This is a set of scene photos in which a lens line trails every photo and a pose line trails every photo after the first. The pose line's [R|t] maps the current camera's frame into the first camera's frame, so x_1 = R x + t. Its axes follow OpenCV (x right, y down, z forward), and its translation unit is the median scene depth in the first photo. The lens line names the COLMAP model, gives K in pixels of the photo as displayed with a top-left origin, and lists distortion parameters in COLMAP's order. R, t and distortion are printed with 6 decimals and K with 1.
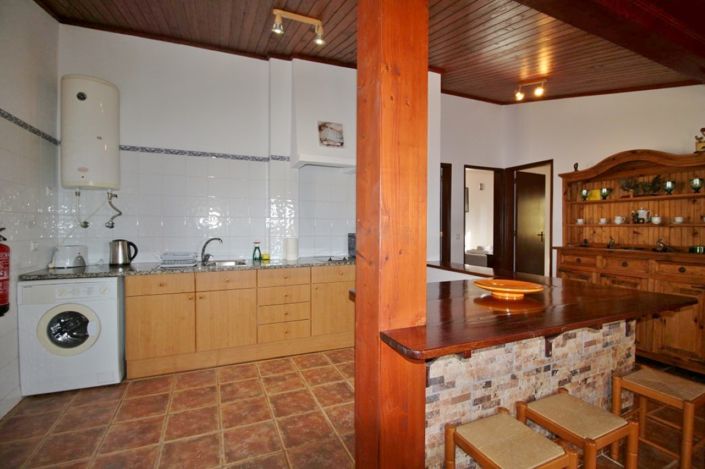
lens RADIAL K [[329.5, 0, 352.5], [0, 329.5, 234.5], [0, 0, 1]] dist [0.001645, 0.000245]
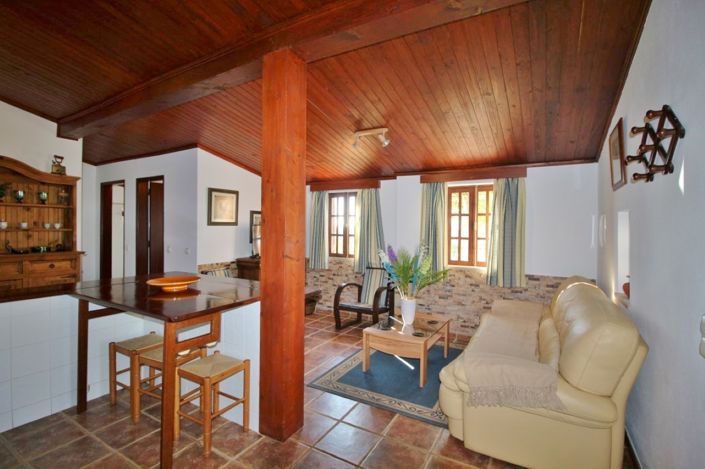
lens RADIAL K [[329.5, 0, 352.5], [0, 329.5, 234.5], [0, 0, 1]] dist [0.001645, 0.000245]
pose [[-0.601447, -0.015590, 0.798761, -0.675830], [0.004740, 0.999722, 0.023081, -0.034829], [-0.798899, 0.017669, -0.601206, 0.840605]]
